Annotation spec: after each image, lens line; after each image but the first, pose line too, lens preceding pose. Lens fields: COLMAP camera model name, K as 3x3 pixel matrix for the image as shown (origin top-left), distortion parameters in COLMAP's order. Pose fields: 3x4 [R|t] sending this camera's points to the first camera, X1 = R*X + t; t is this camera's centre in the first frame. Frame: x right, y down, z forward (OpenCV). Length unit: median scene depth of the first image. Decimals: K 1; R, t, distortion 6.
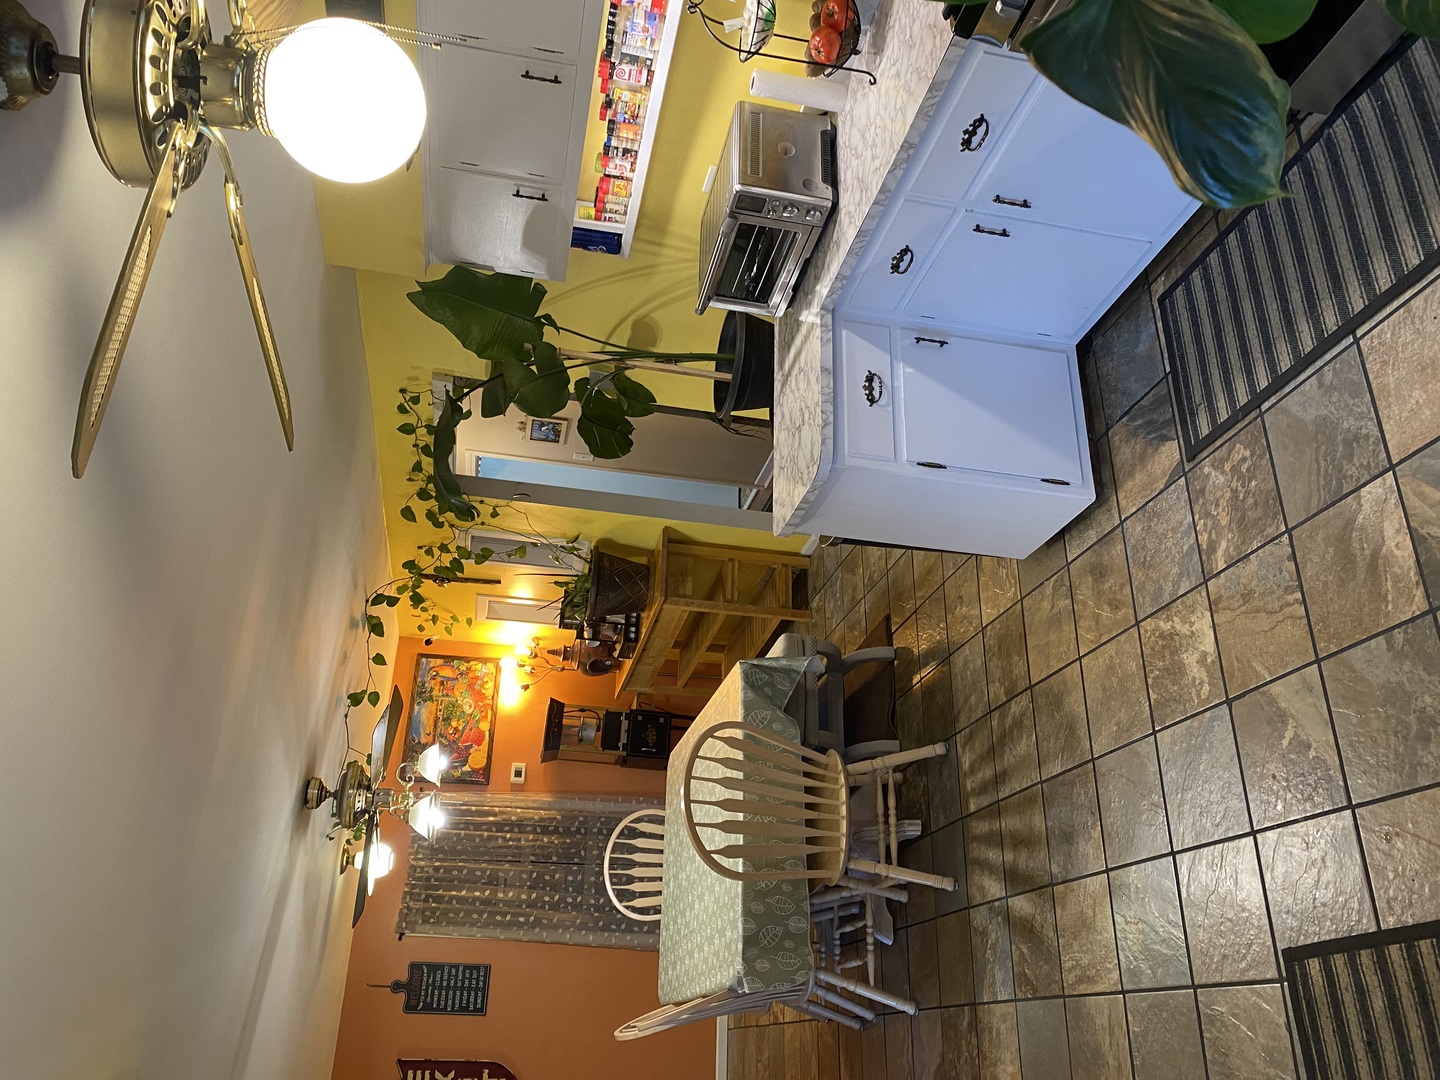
lens RADIAL K [[1087.7, 0, 718.2], [0, 1087.7, 534.5], [0, 0, 1]] dist [0.009984, 0.000941]
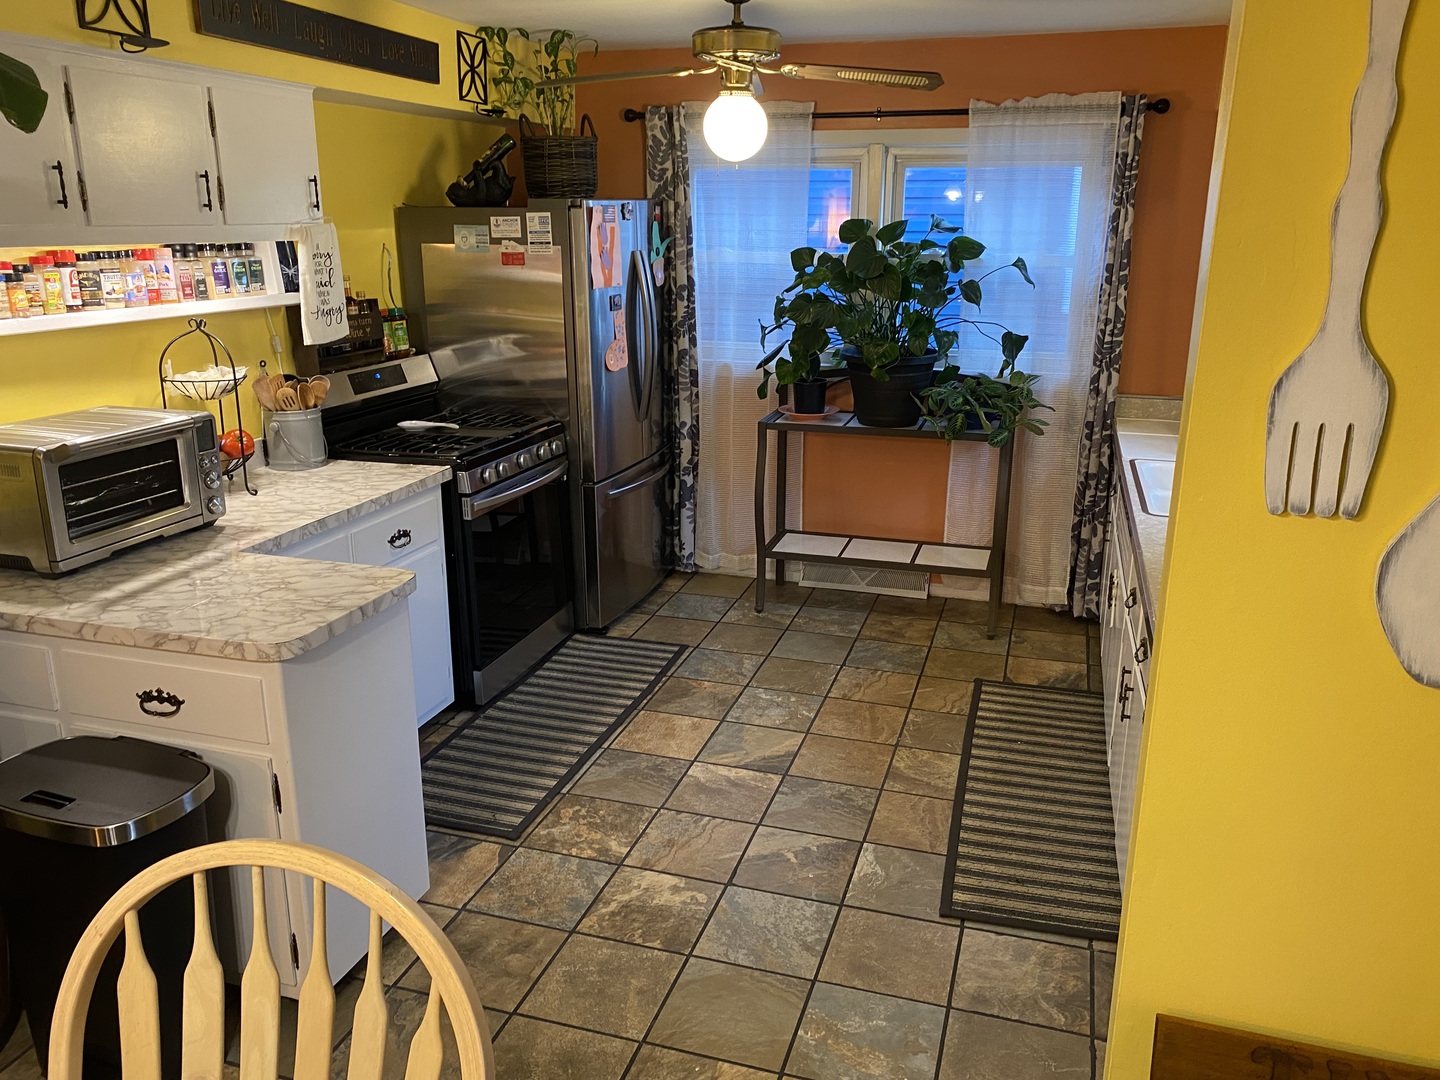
lens RADIAL K [[1087.7, 0, 725.0], [0, 1087.7, 540.4], [0, 0, 1]] dist [0.009984, 0.000941]
pose [[0.035072, 0.878557, 0.476349, -0.383357], [0.738247, 0.298497, -0.604890, 0.733320], [-0.673618, 0.372878, -0.638123, 1.607721]]
